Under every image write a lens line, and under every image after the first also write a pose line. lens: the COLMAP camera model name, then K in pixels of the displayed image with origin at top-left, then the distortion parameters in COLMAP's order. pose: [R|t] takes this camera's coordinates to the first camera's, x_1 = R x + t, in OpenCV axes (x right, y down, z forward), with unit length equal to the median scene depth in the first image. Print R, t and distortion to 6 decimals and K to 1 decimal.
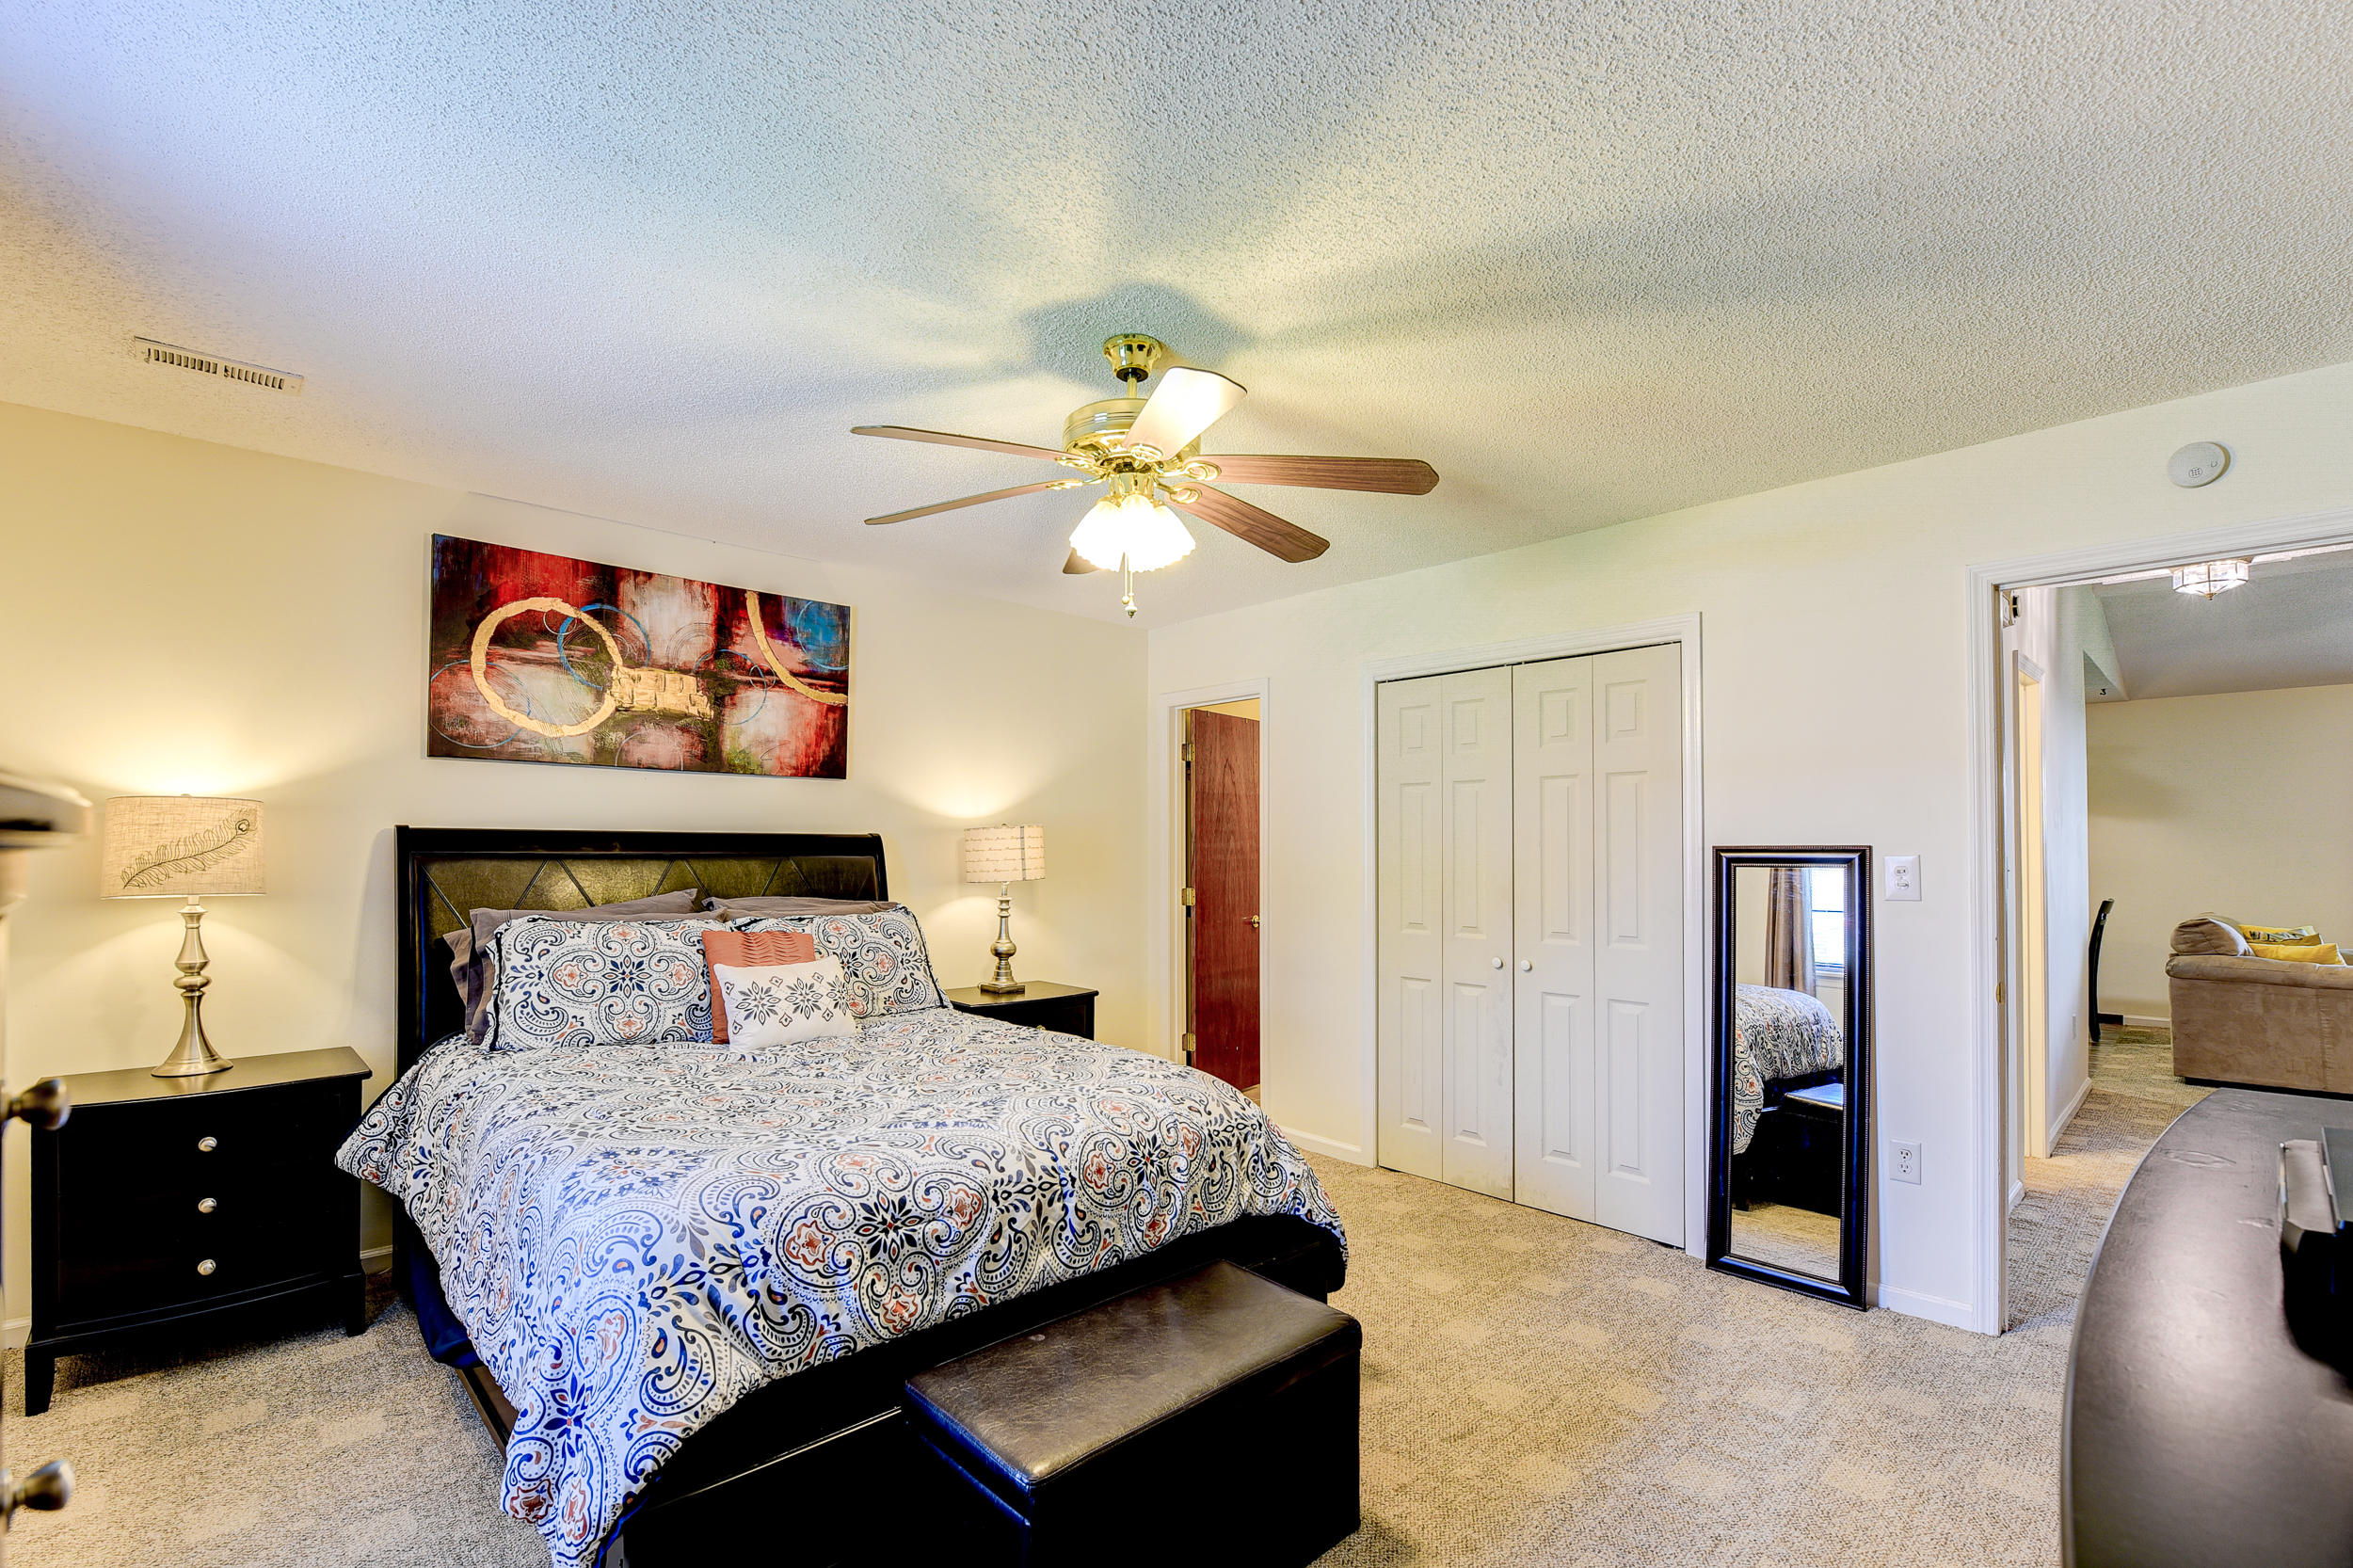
lens RADIAL K [[1032.4, 0, 1170.7], [0, 1032.4, 828.3], [0, 0, 1]] dist [-0.013754, -0.000451]
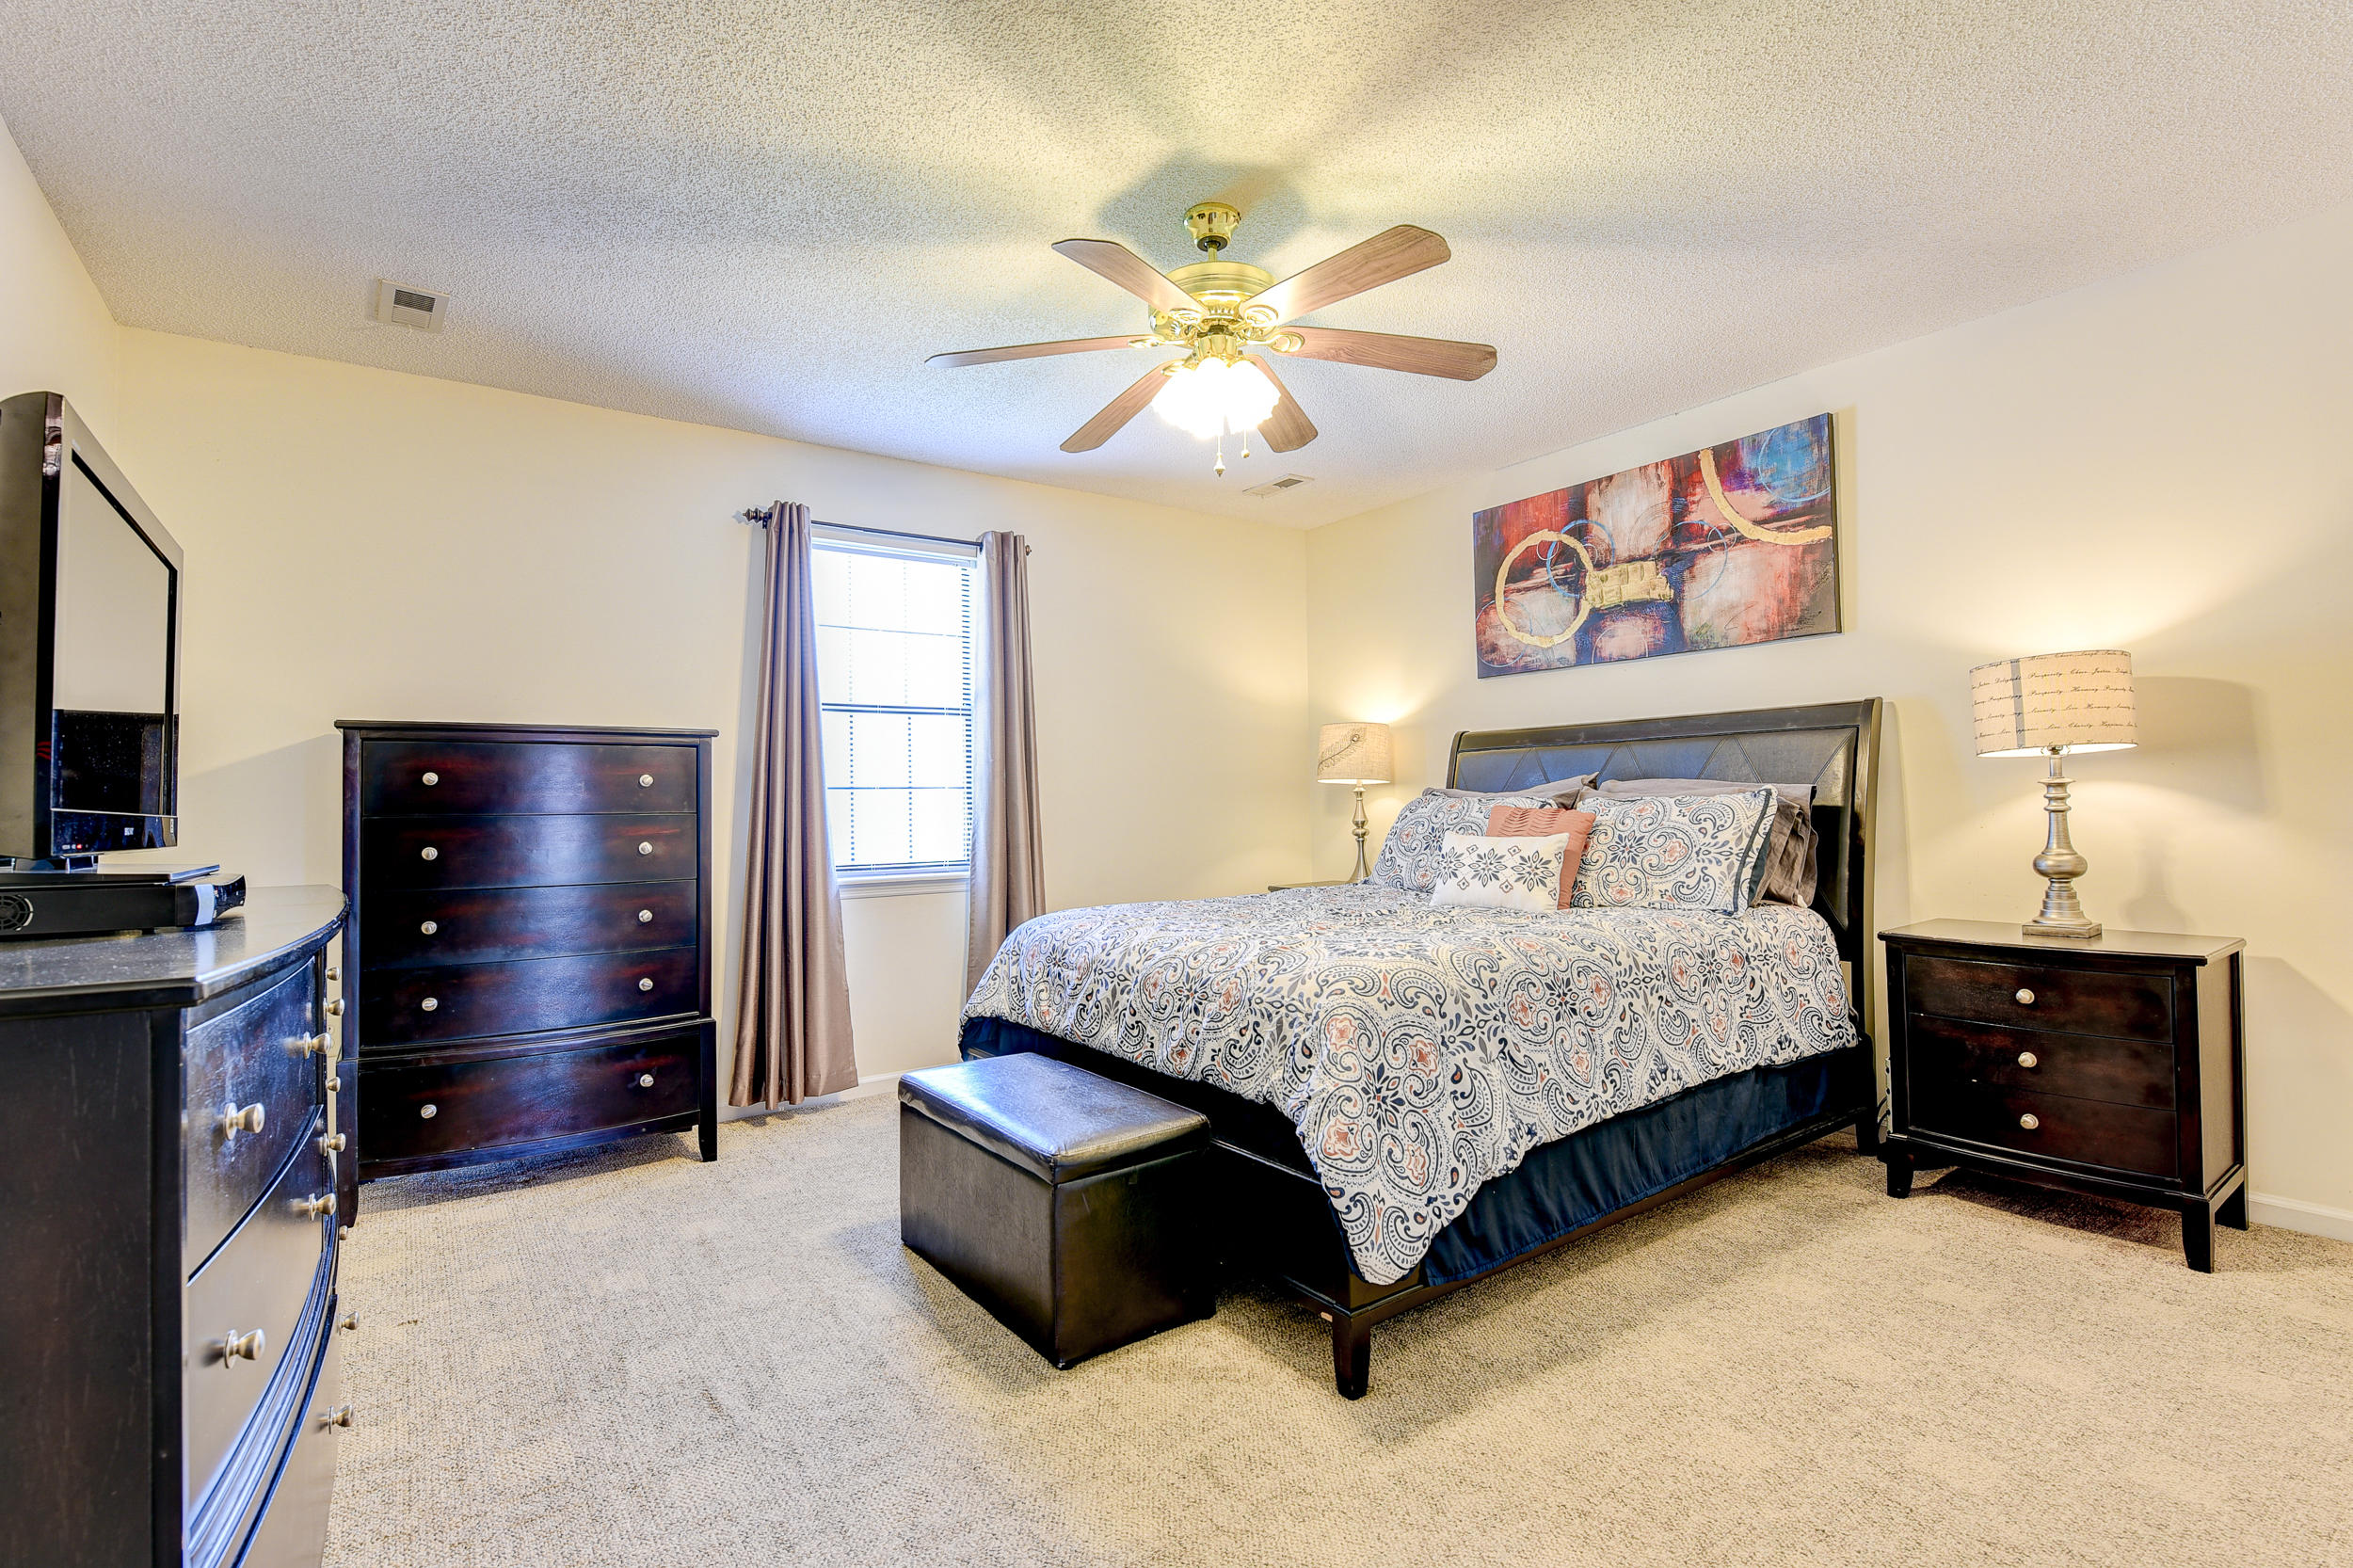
lens RADIAL K [[1076.0, 0, 1176.5], [0, 1076.0, 784.0], [0, 0, 1]] dist [0.001023, -0.000041]
pose [[-0.134637, -0.024267, -0.990598, 0.621433], [0.036713, 0.998892, -0.029460, 0.081400], [0.990215, -0.040334, -0.133597, 0.674332]]
